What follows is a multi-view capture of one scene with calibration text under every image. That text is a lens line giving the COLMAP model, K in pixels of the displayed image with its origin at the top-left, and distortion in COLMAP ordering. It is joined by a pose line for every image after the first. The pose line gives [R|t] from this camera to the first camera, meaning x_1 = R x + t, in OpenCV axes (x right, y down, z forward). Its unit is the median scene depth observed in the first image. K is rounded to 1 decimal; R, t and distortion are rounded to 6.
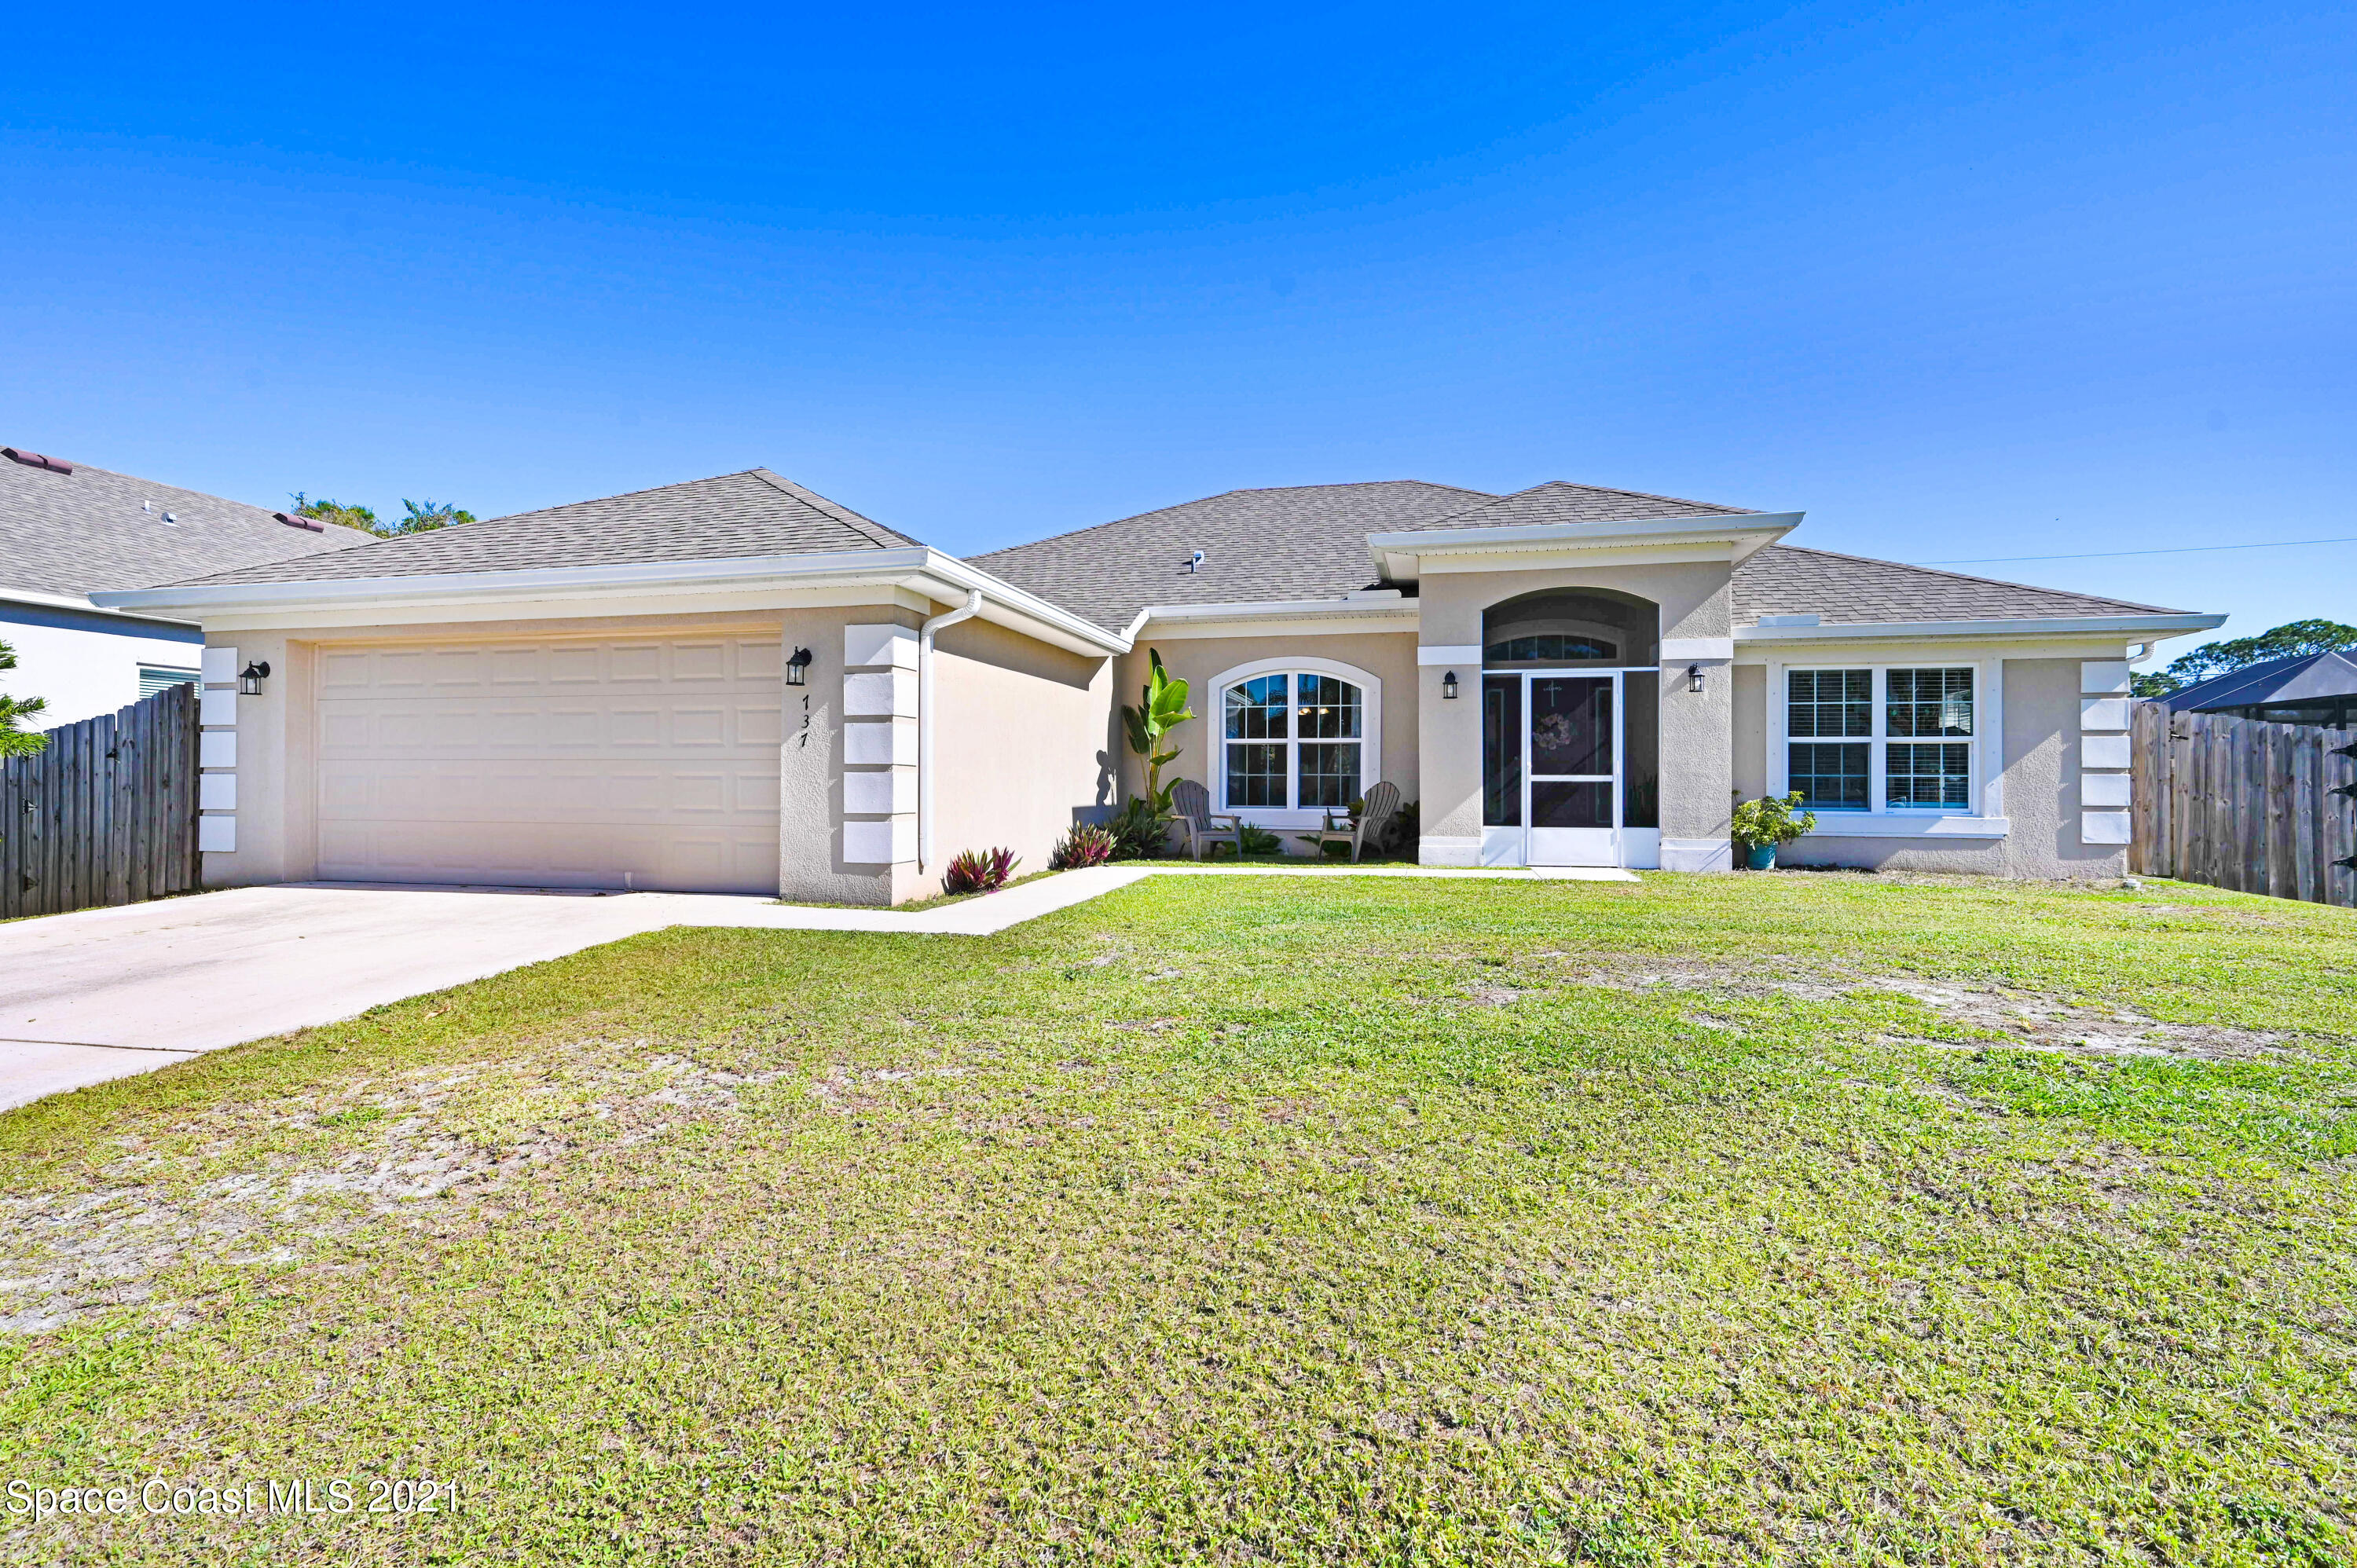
lens RADIAL K [[1031.5, 0, 1180.9], [0, 1031.5, 750.4], [0, 0, 1]] dist [0.000556, 0.000051]
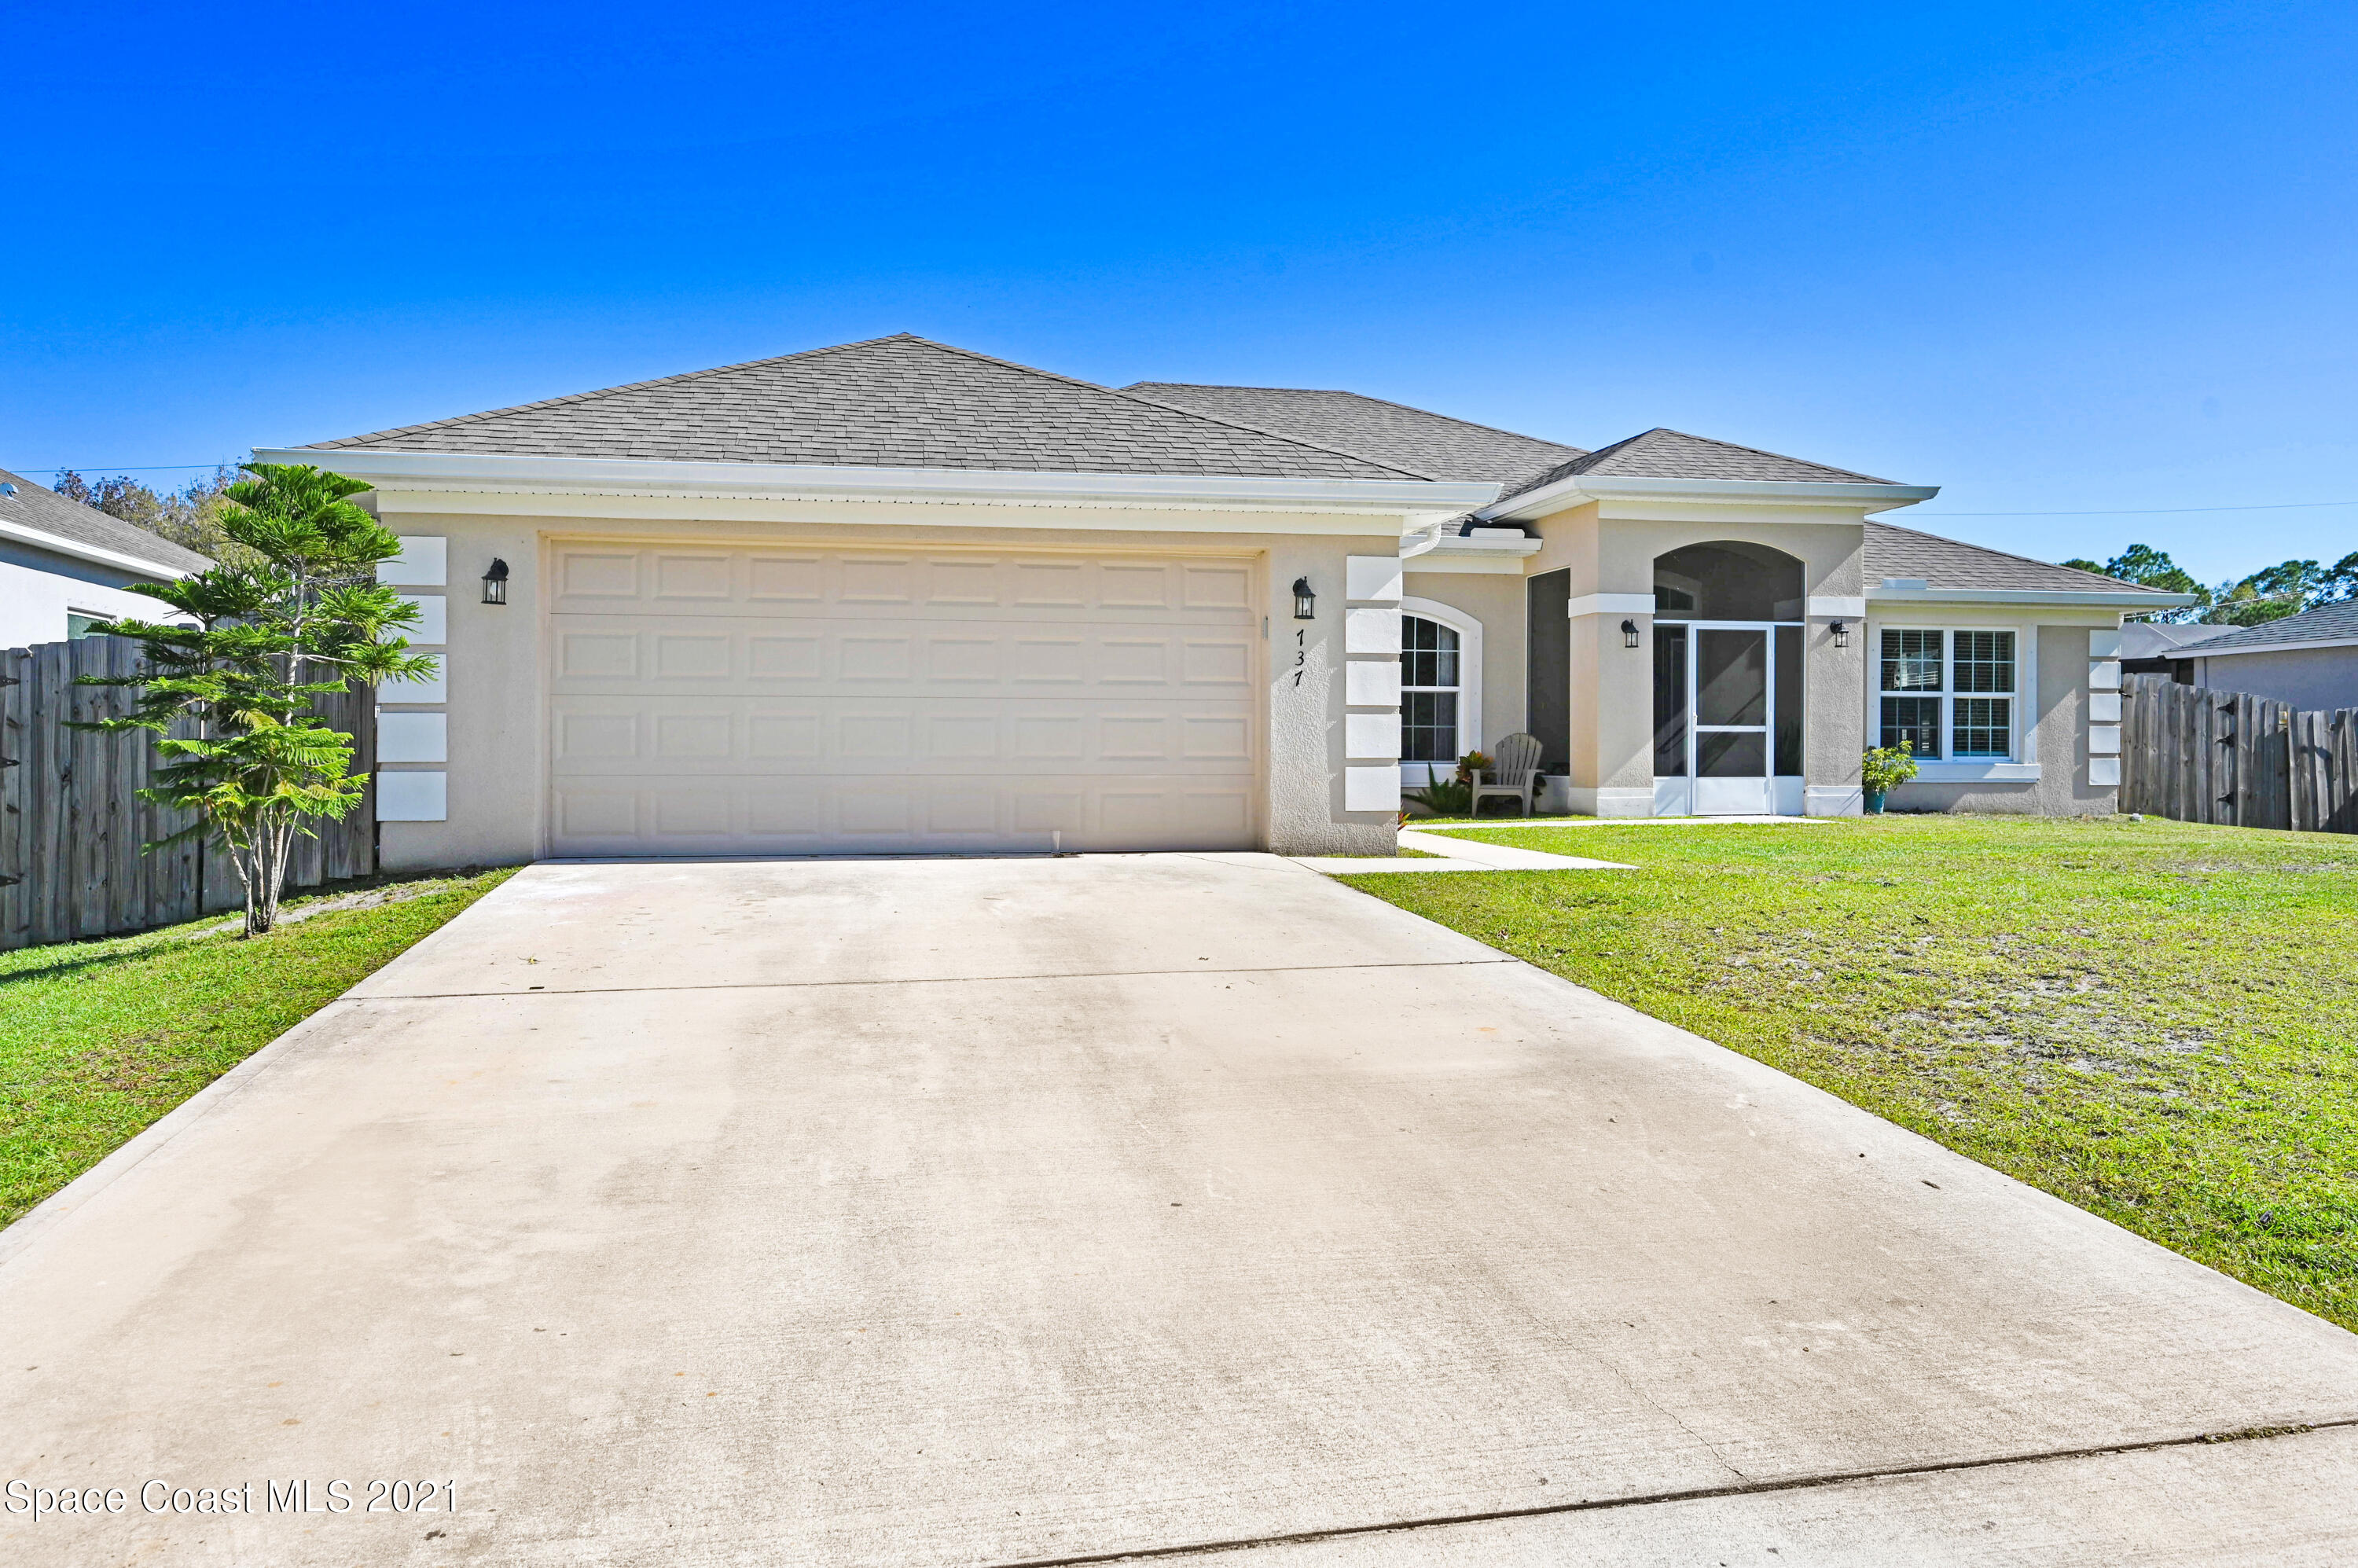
lens RADIAL K [[1402.5, 0, 1182.9], [0, 1402.5, 720.5], [0, 0, 1]] dist [0.000800, -0.002611]
pose [[0.926408, 0.005038, 0.376488, -0.653857], [-0.008701, 0.999930, 0.008029, 0.012666], [-0.376421, -0.010714, 0.926387, -0.080908]]
